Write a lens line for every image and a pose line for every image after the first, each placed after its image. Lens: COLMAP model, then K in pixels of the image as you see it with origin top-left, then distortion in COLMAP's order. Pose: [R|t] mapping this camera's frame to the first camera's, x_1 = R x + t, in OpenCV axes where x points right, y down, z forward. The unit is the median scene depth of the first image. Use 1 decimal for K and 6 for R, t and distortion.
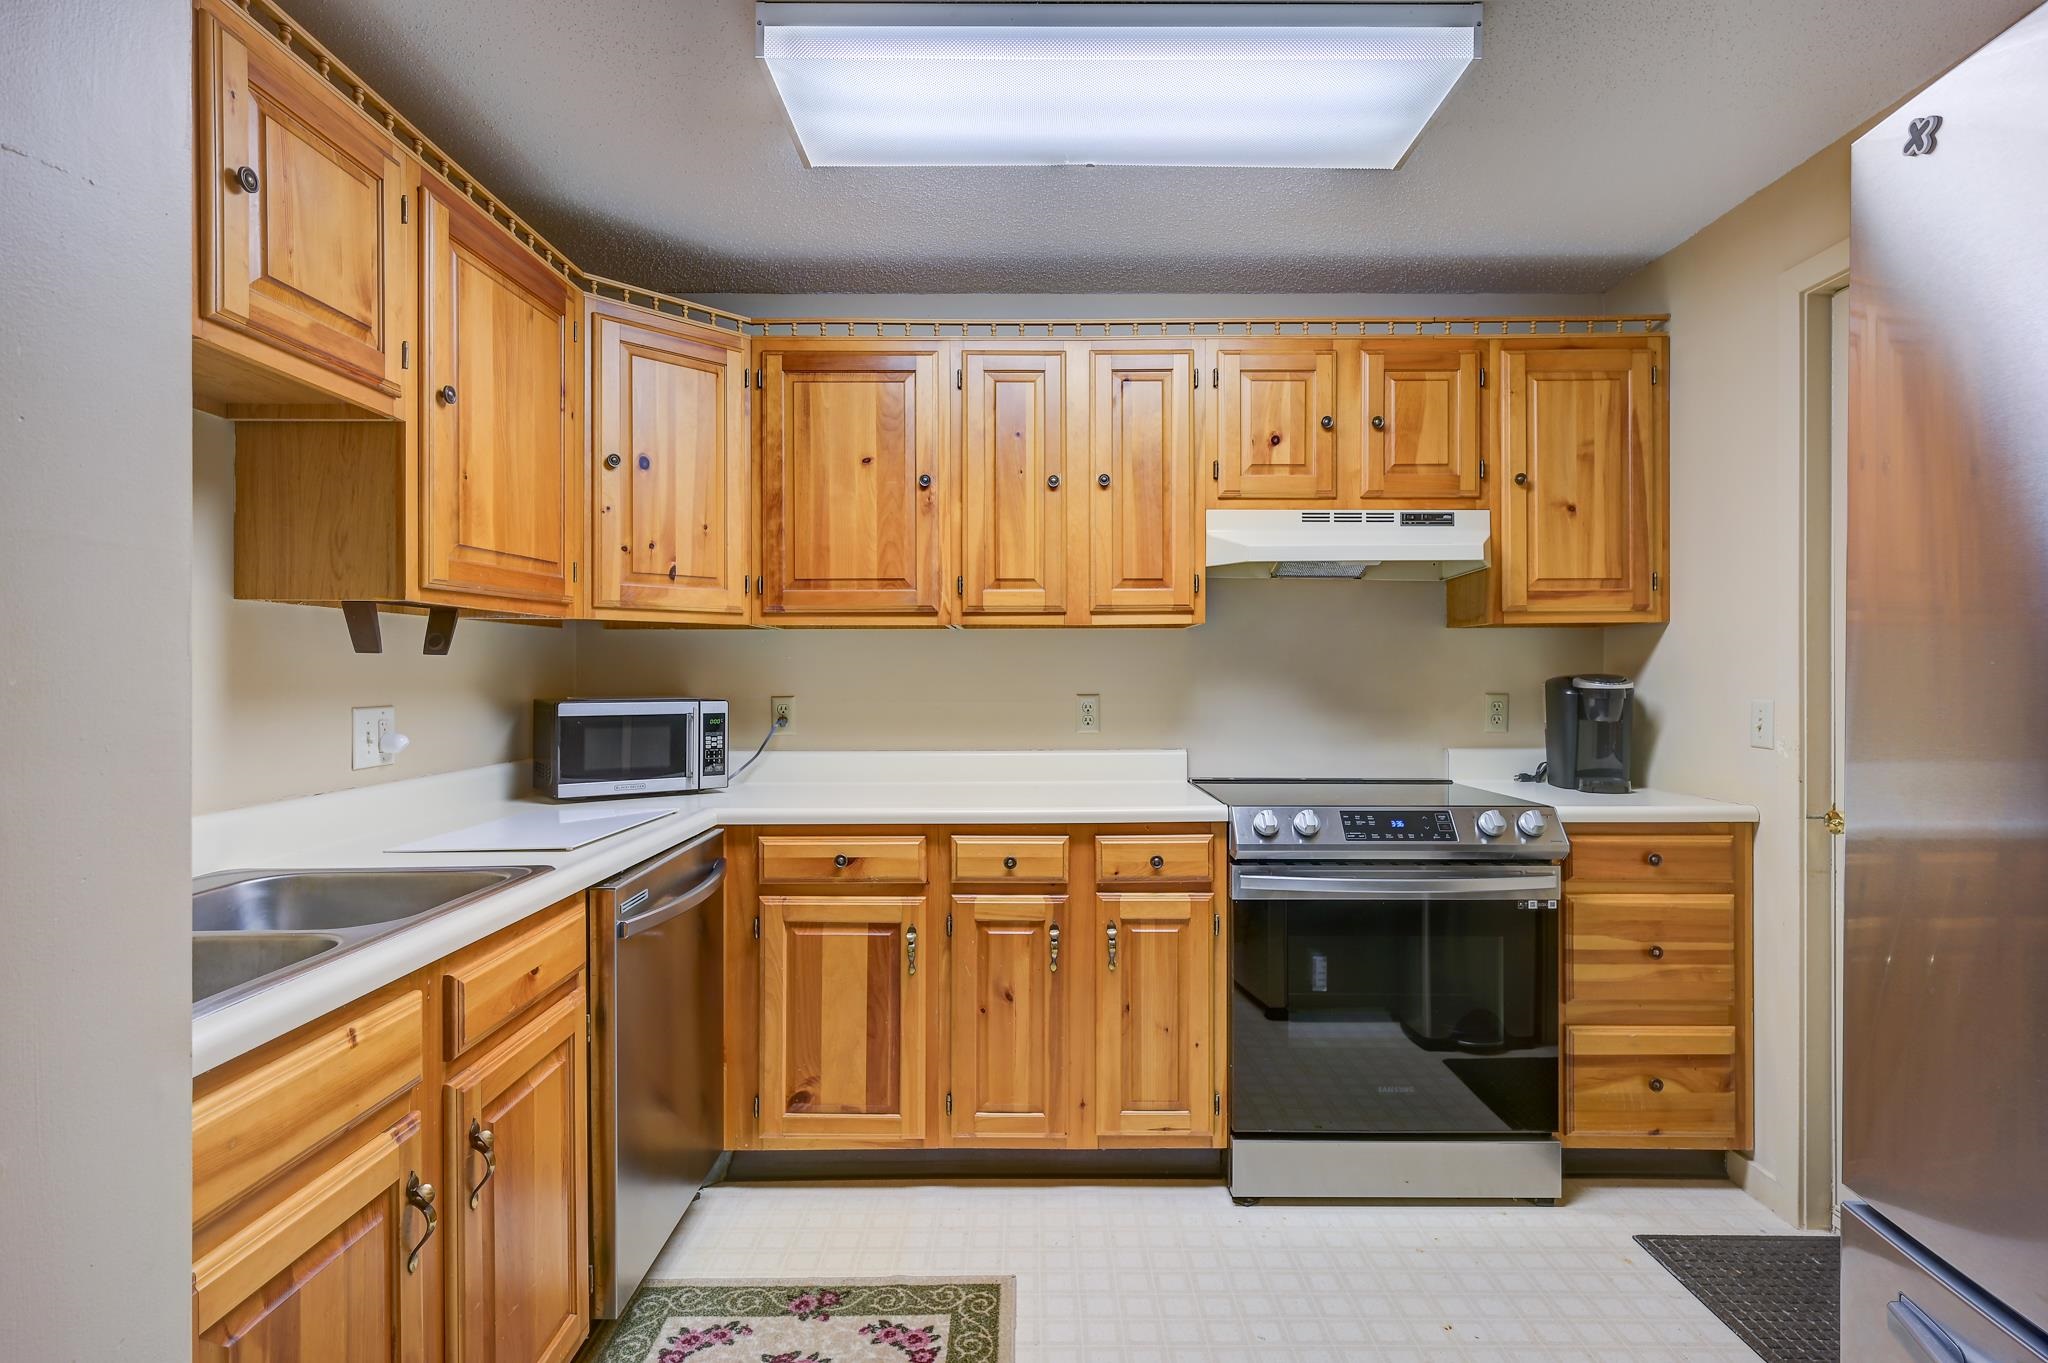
lens RADIAL K [[1005.6, 0, 1035.6], [0, 1005.6, 669.9], [0, 0, 1]] dist [0.000209, 0.000064]
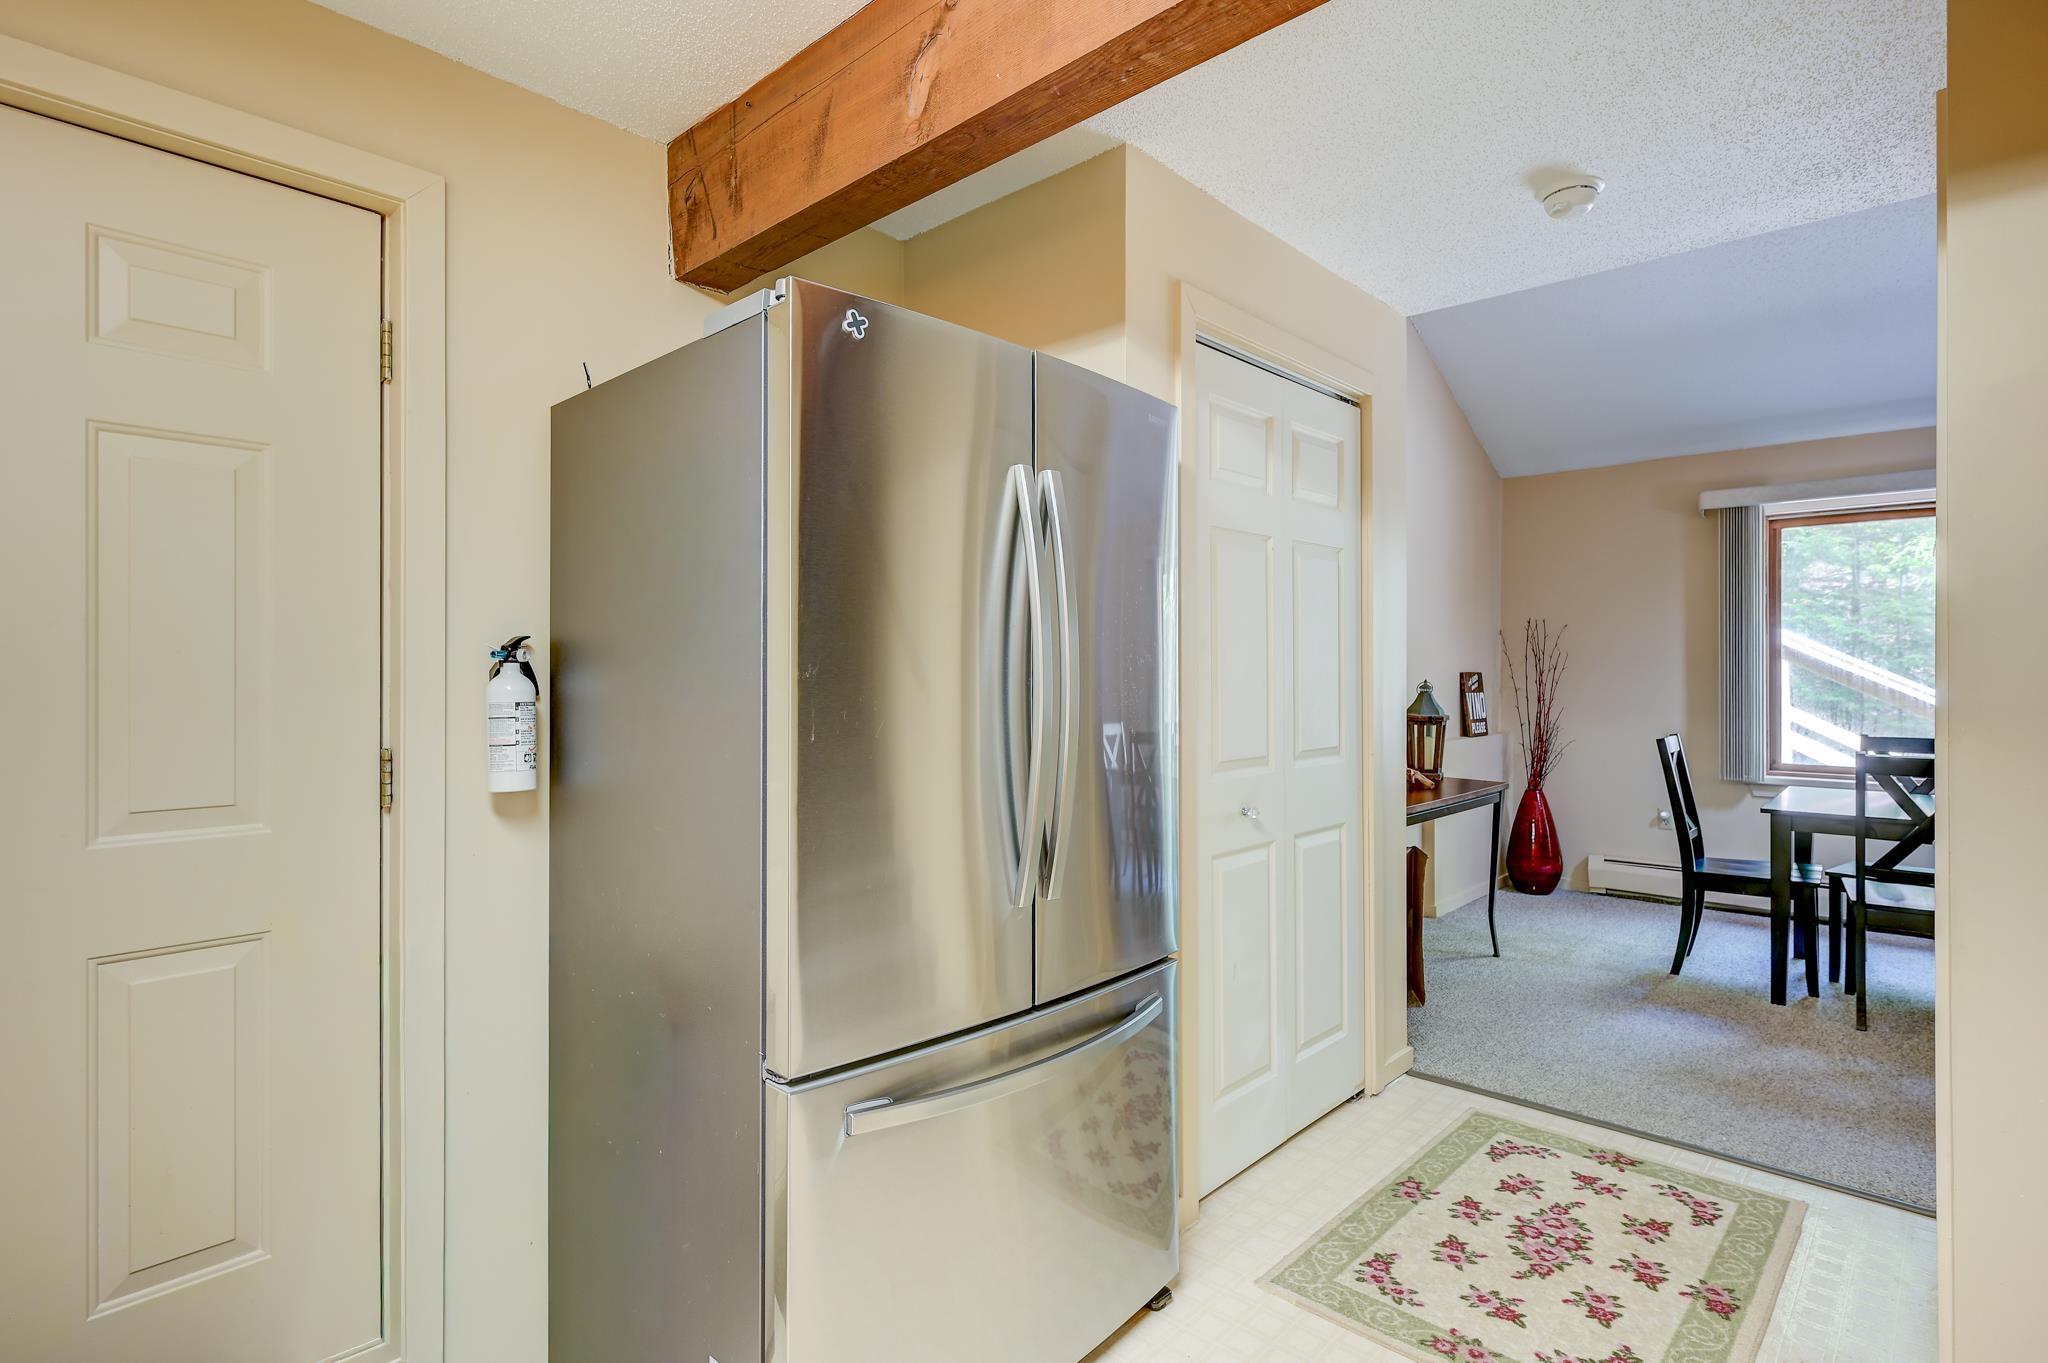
lens RADIAL K [[1005.6, 0, 1009.9], [0, 1005.6, 678.4], [0, 0, 1]] dist [0.000209, 0.000064]
pose [[-0.707275, -0.002173, 0.706935, -0.477681], [-0.004759, 0.999987, -0.001688, 0.001546], [-0.706923, -0.004558, -0.707276, 1.604879]]
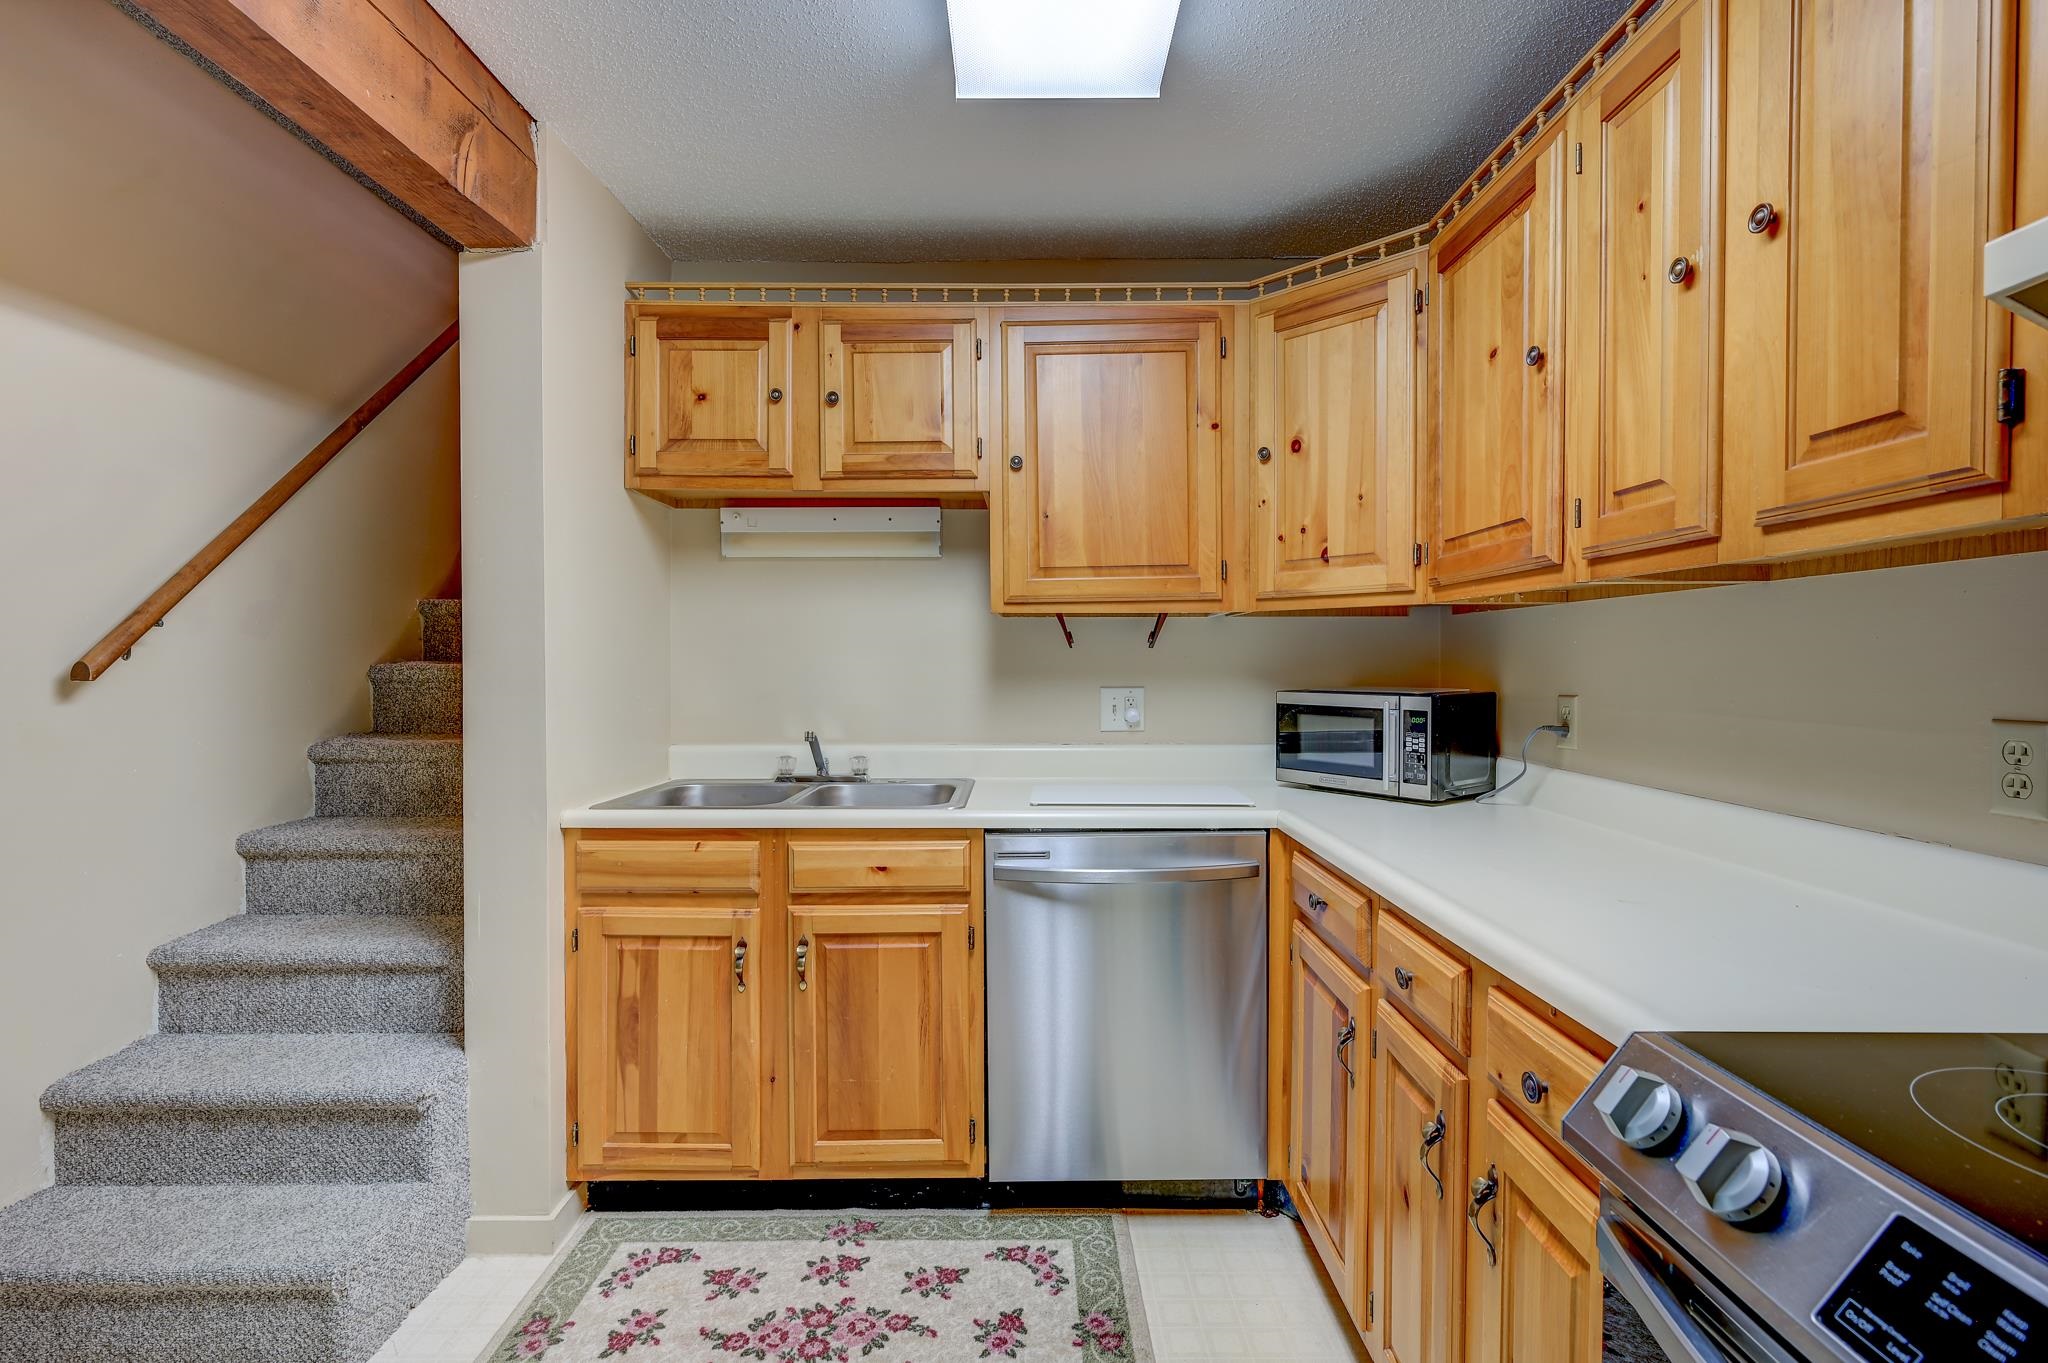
lens RADIAL K [[928.8, 0, 1020.2], [0, 928.8, 673.2], [0, 0, 1]] dist [0.000631, -0.000375]
pose [[-0.011502, 0.014586, -0.999827, 0.523486], [0.002344, 0.999891, 0.014560, -0.000675], [0.999931, -0.002176, -0.011535, 0.760540]]
